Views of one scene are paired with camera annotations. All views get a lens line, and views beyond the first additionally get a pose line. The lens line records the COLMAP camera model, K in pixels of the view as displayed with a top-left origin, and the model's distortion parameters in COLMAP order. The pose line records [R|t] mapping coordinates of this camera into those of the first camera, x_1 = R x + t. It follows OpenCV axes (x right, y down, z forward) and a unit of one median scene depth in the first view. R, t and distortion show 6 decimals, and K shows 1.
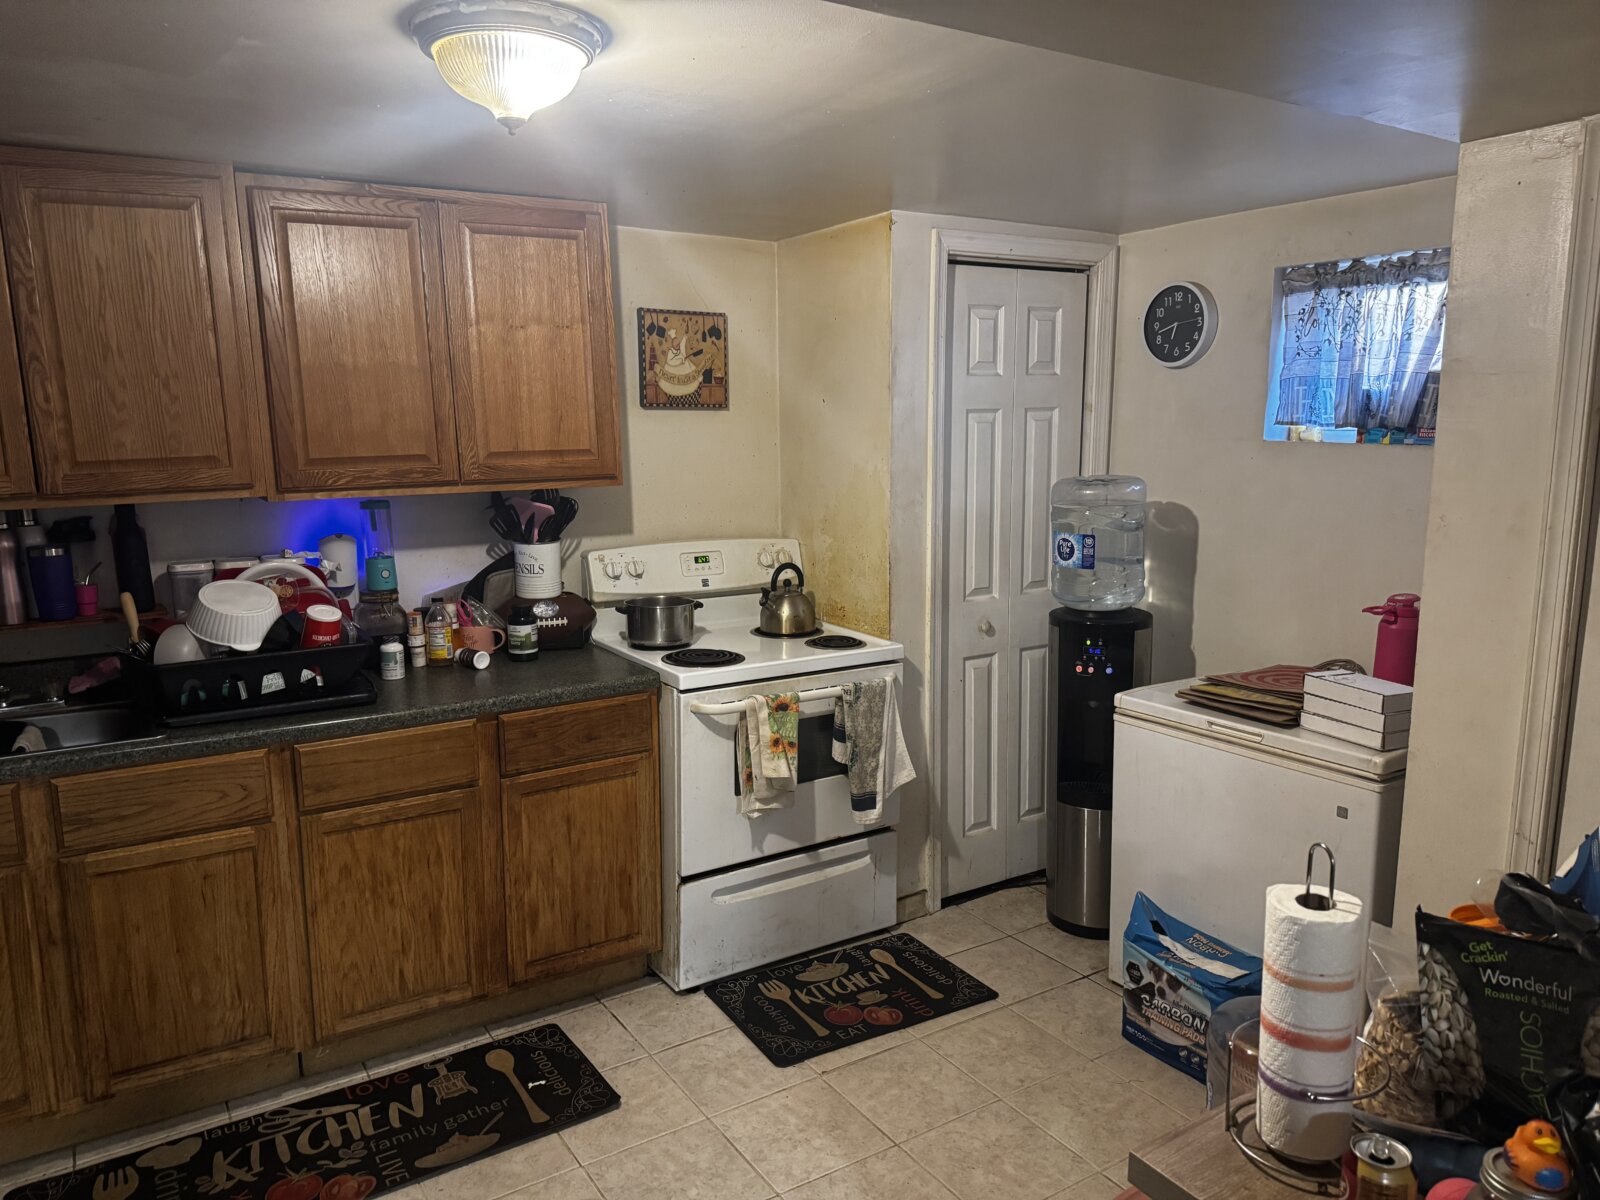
lens RADIAL K [[1132.1, 0, 799.3], [0, 1132.1, 604.0], [0, 0, 1]] dist [0.056957, -0.056923]
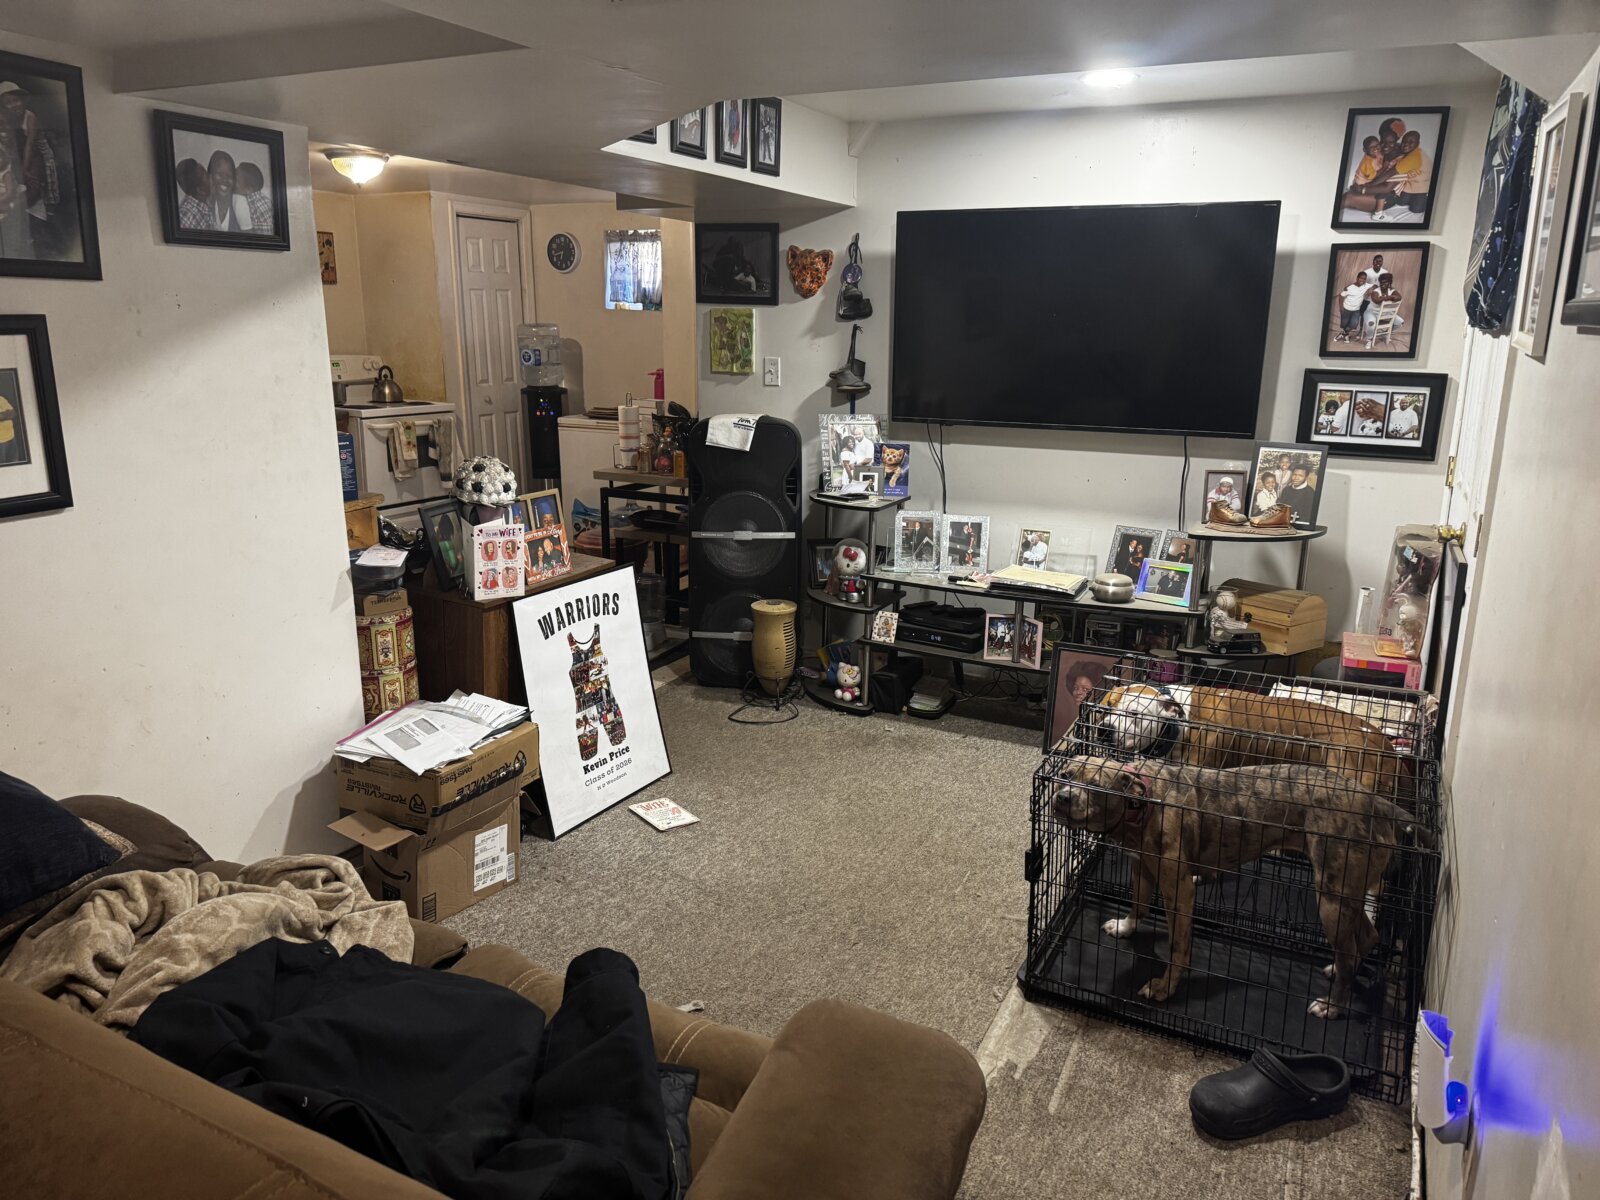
lens RADIAL K [[1132.1, 0, 804.7], [0, 1132.1, 609.0], [0, 0, 1]] dist [0.056957, -0.056923]
pose [[0.847353, -0.116432, 0.518108, -0.541447], [0.069928, 0.991636, 0.108479, 0.250892], [-0.526405, -0.055689, 0.848408, -1.254811]]
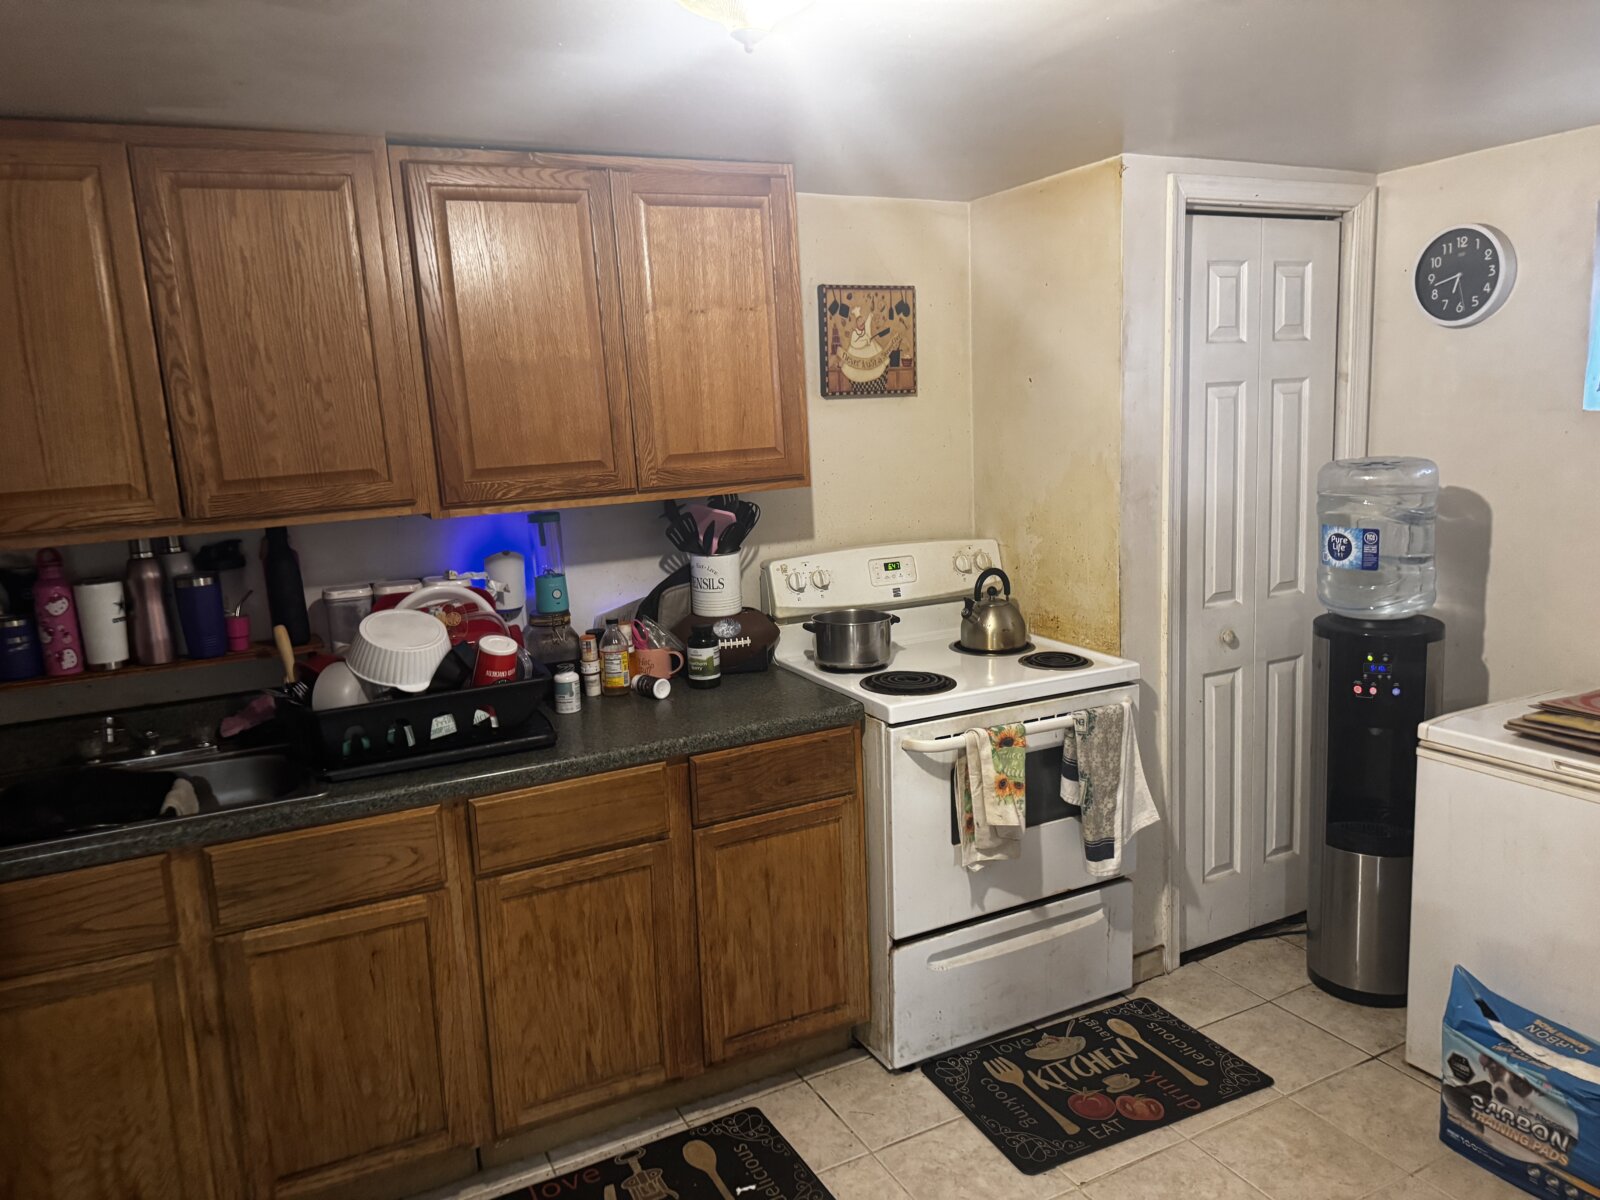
lens RADIAL K [[1132.1, 0, 807.8], [0, 1132.1, 594.7], [0, 0, 1]] dist [0.056957, -0.056923]
pose [[0.995779, -0.018239, -0.089955, -0.086560], [0.018702, 0.999816, 0.004310, -0.026294], [0.089860, -0.005974, 0.995936, 0.133597]]
